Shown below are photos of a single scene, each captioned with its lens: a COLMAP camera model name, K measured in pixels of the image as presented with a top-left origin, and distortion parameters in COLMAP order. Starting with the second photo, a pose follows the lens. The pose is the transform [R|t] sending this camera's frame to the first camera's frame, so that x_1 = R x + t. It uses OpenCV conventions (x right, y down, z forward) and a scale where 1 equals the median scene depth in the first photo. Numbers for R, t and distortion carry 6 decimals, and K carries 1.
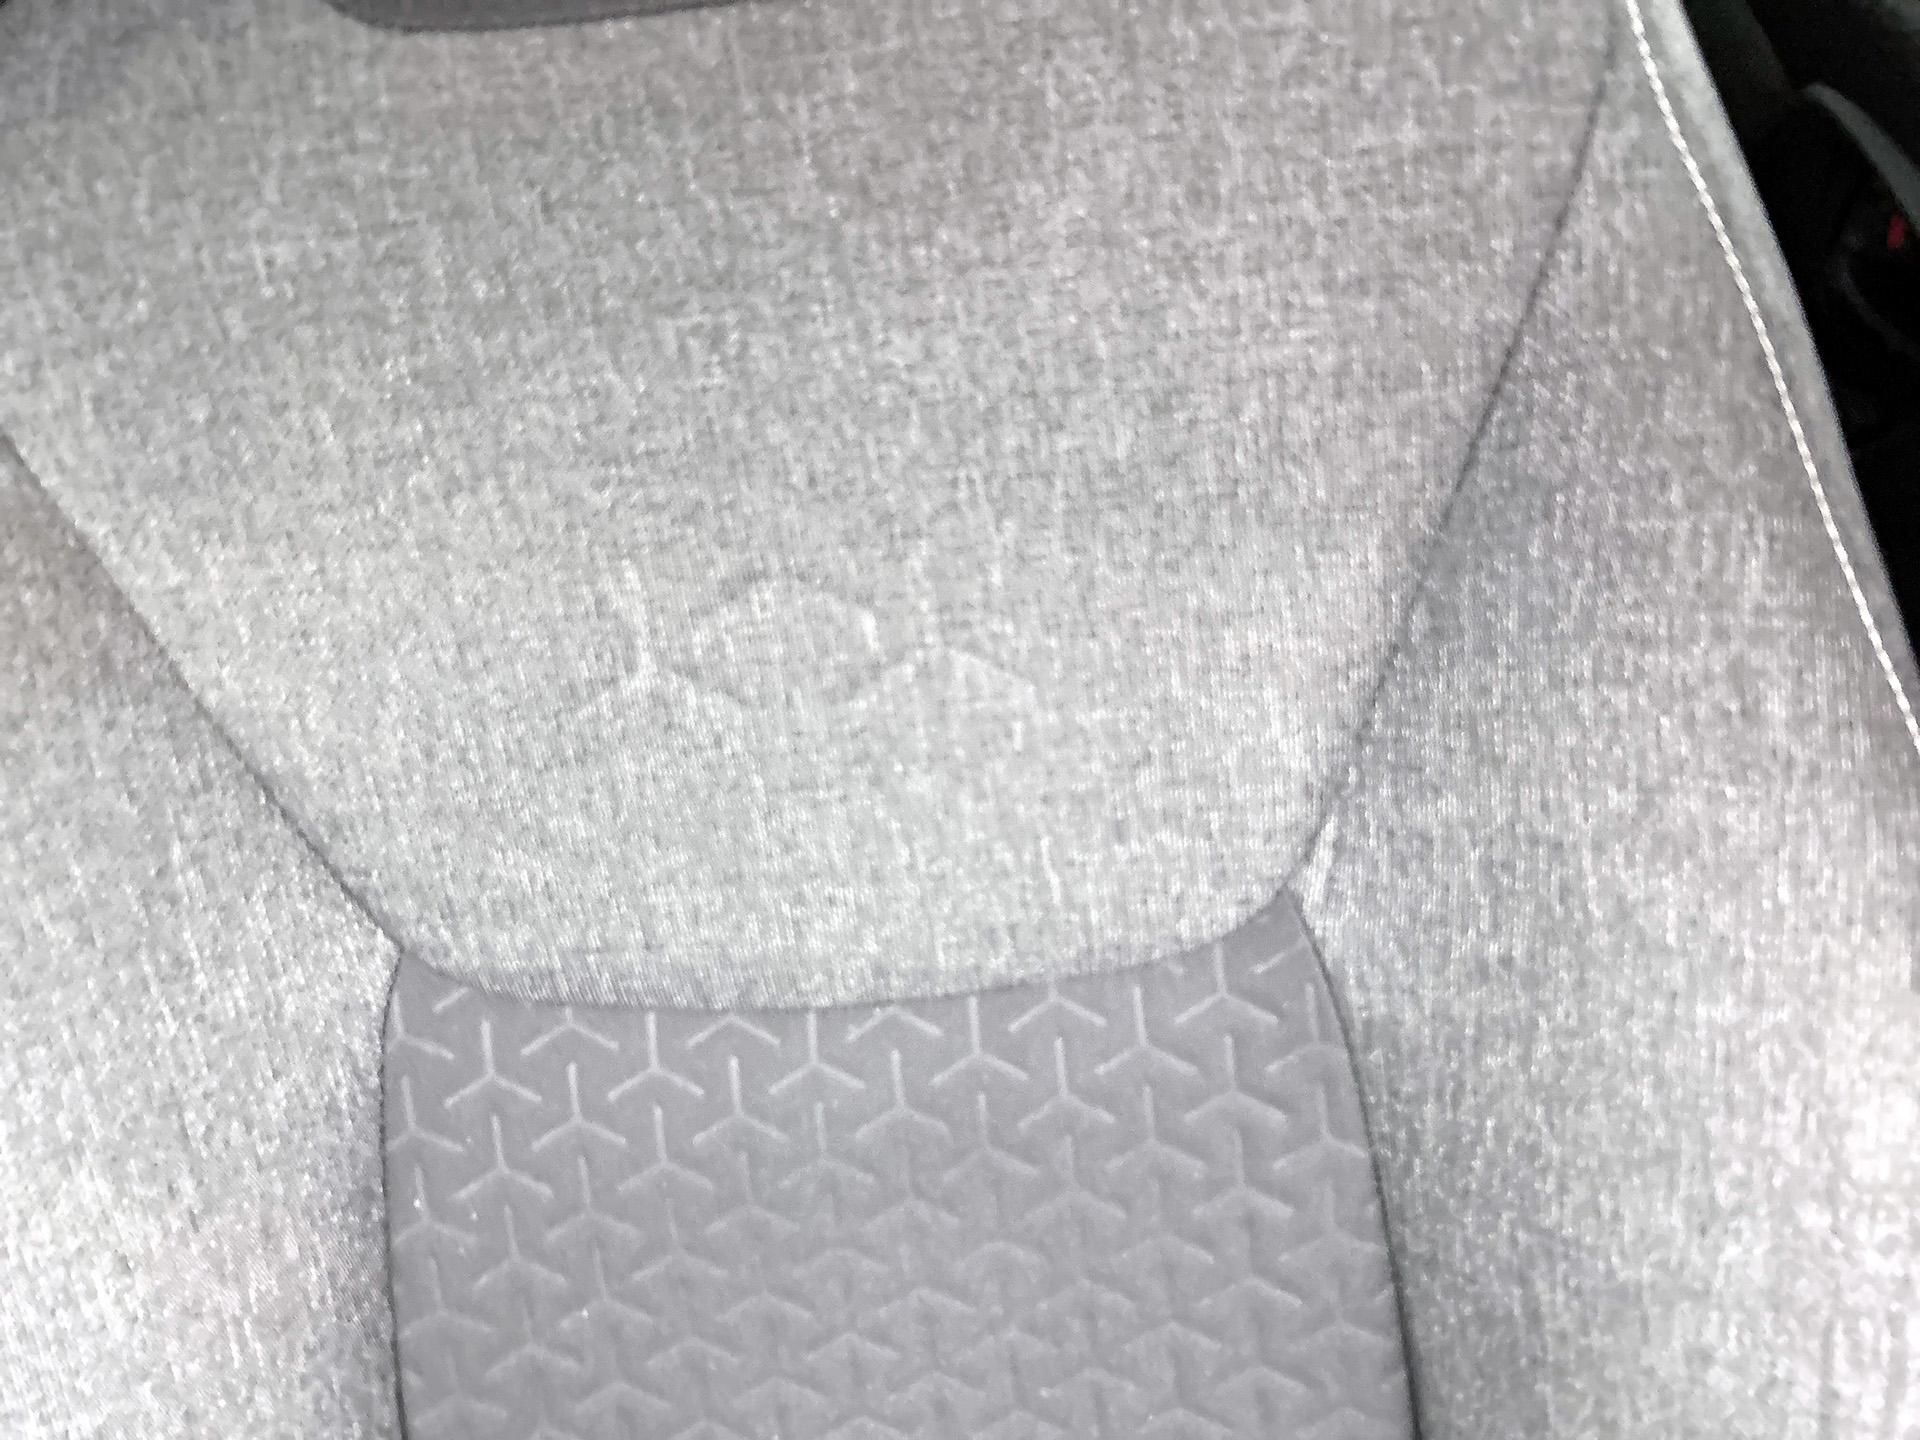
lens RADIAL K [[1459.0, 0, 960.0], [0, 1459.0, 720.0], [0, 0, 1]] dist [0.045811, -0.056816]
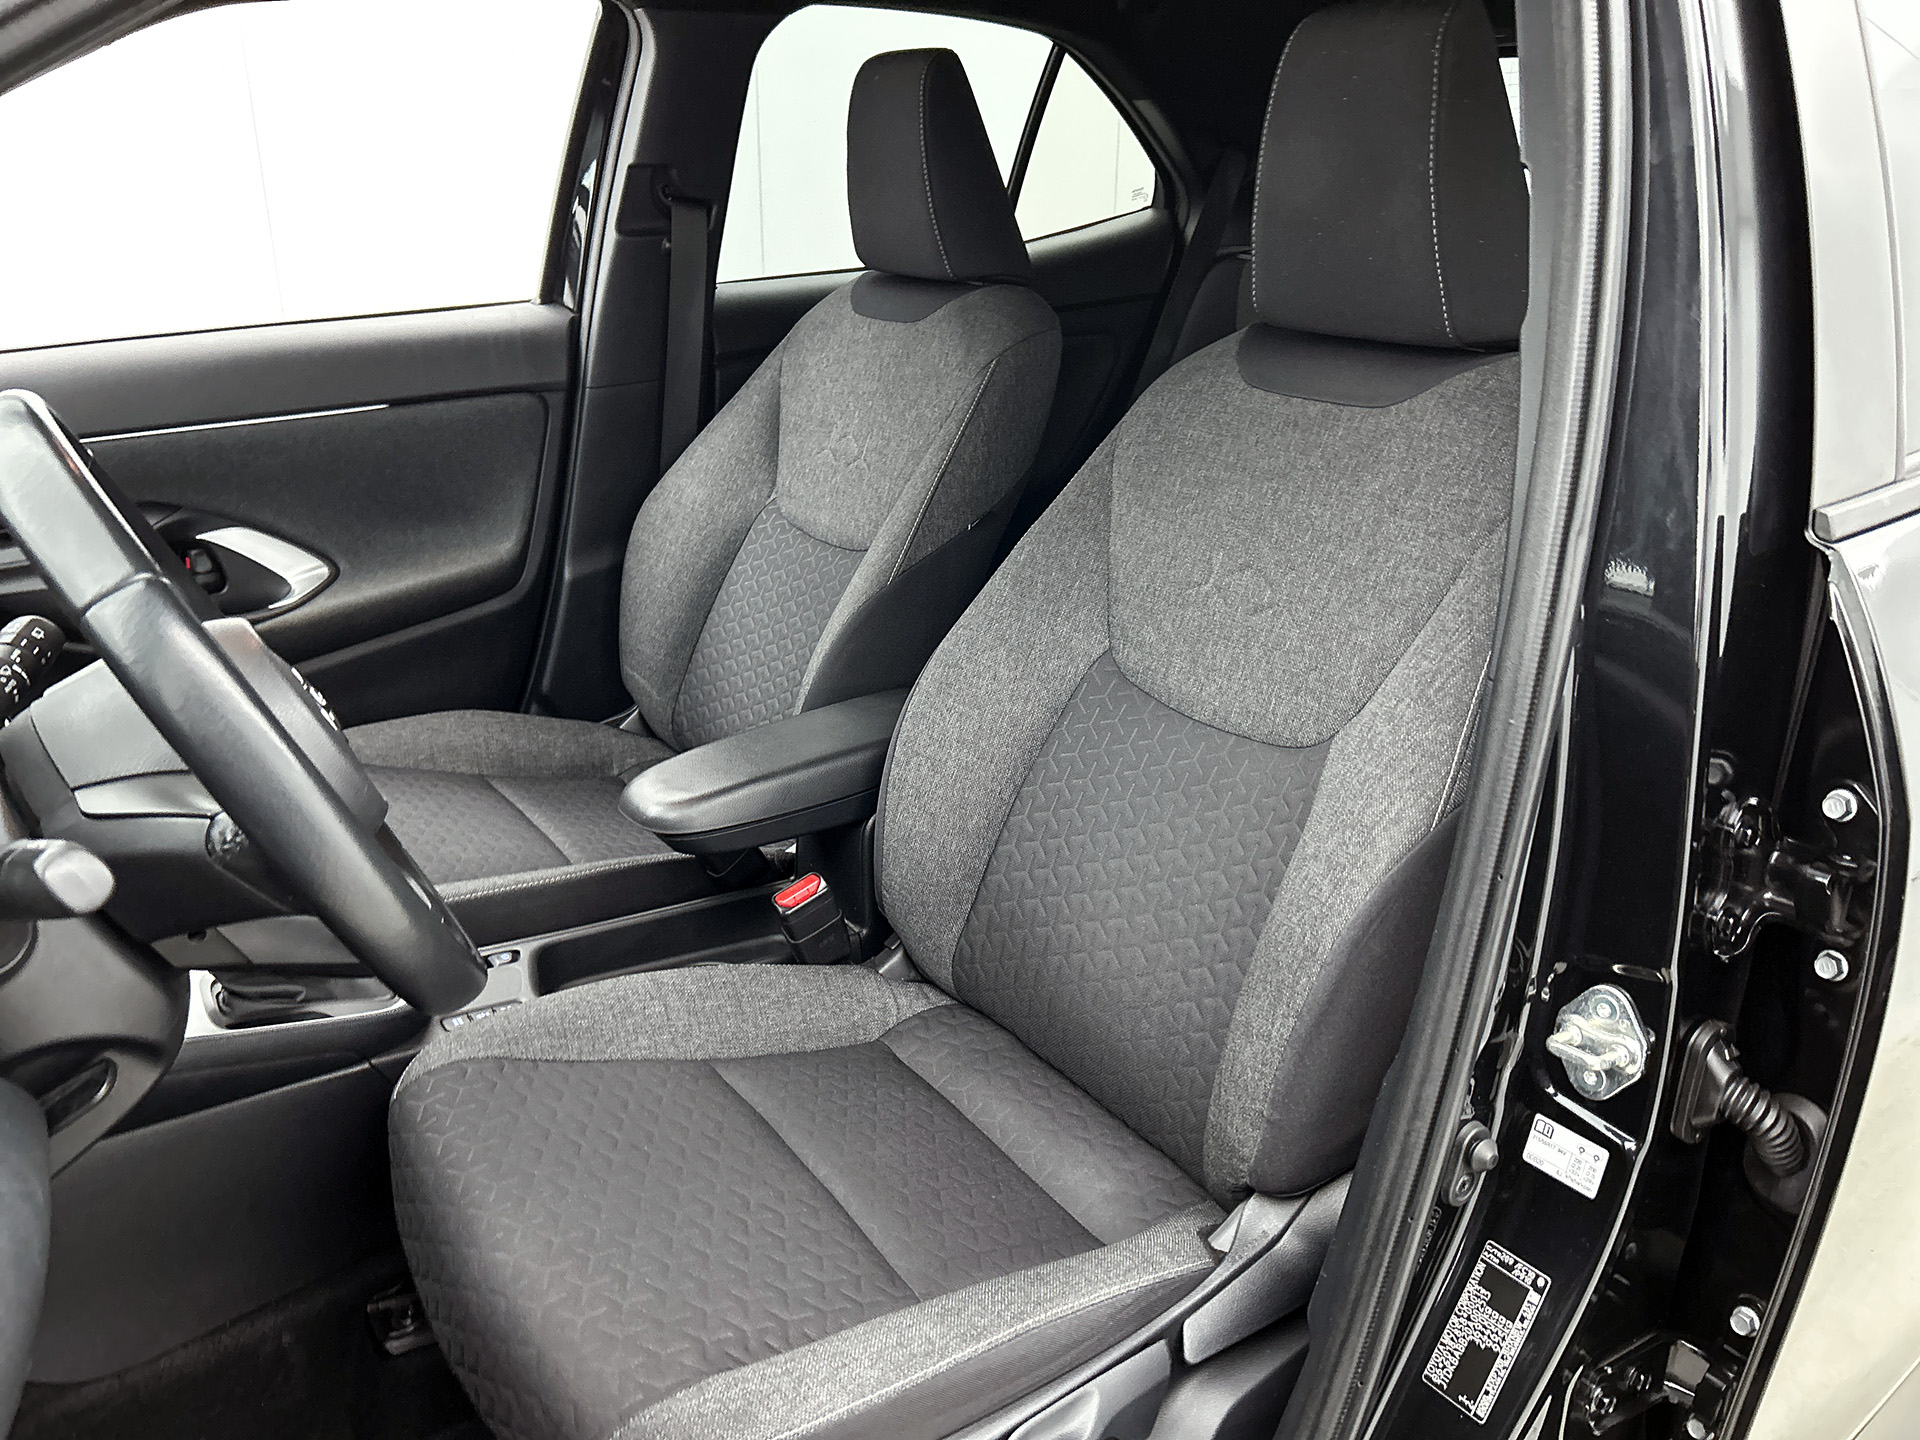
lens RADIAL K [[1459.0, 0, 960.0], [0, 1459.0, 720.0], [0, 0, 1]] dist [0.045811, -0.056816]
pose [[0.580519, 0.403779, -0.707079, 1.810620], [-0.573235, 0.819387, -0.002719, 0.521617], [0.578273, 0.406901, 0.707130, -1.370194]]
